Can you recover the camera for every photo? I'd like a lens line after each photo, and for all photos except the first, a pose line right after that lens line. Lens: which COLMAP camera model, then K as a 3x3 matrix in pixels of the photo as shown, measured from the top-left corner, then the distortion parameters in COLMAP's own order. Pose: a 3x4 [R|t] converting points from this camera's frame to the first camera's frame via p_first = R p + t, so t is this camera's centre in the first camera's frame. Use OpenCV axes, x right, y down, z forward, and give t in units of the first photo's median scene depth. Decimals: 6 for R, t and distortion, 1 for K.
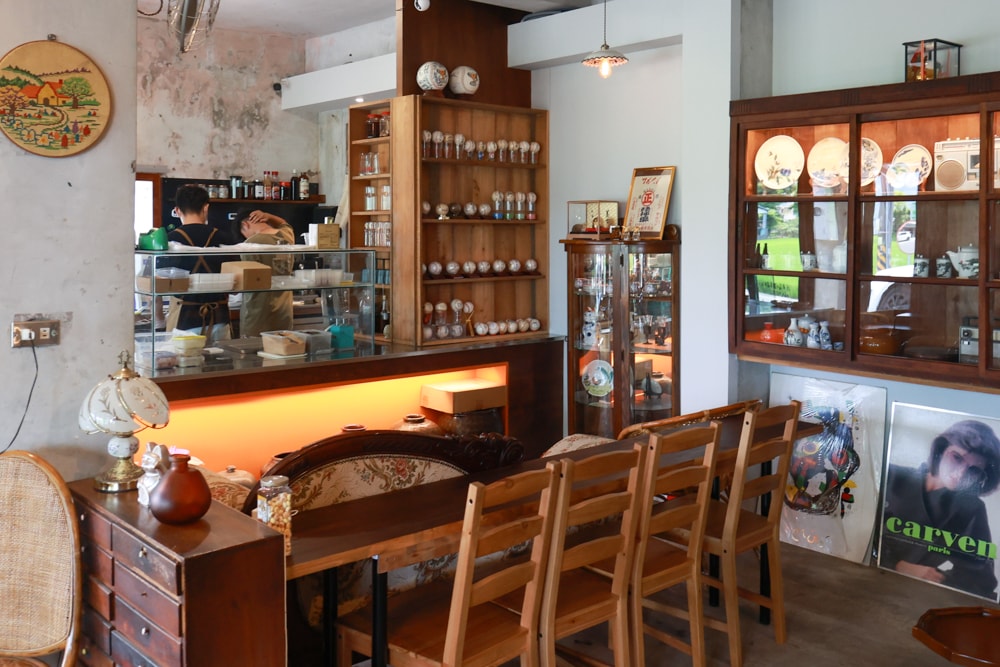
lens RADIAL K [[952.2, 0, 503.0], [0, 952.2, 257.8], [0, 0, 1]] dist [-0.020981, 0.000000]
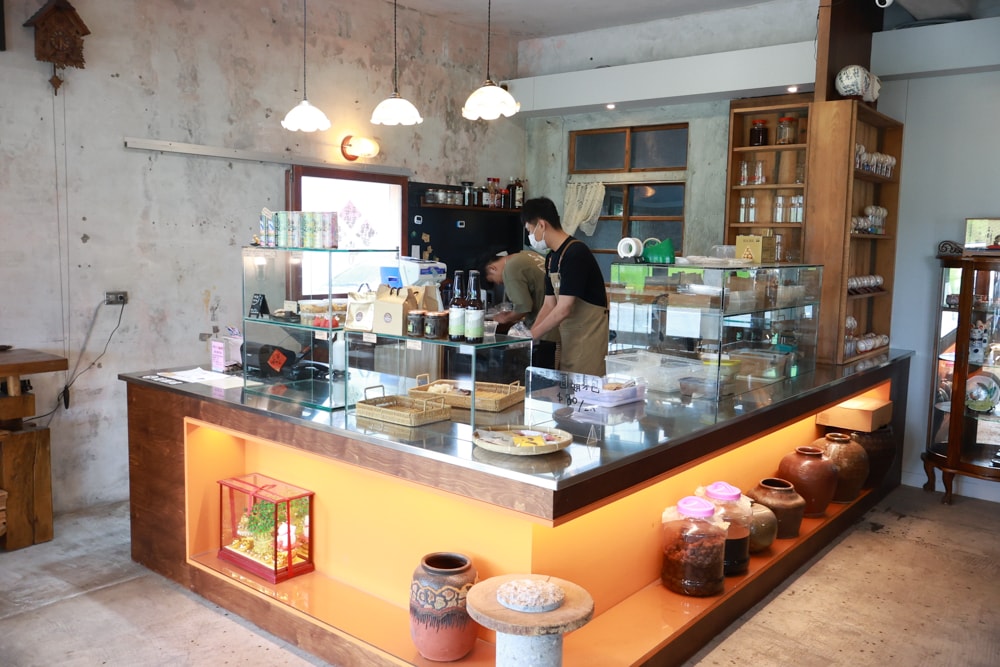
lens RADIAL K [[832.1, 0, 501.0], [0, 832.1, 333.9], [0, 0, 1]] dist [0.000513, -0.012641]
pose [[0.984993, -0.003894, 0.172552, -0.395171], [-0.010635, 0.996476, 0.083200, -0.003650], [-0.172267, -0.083787, 0.981480, 0.159717]]
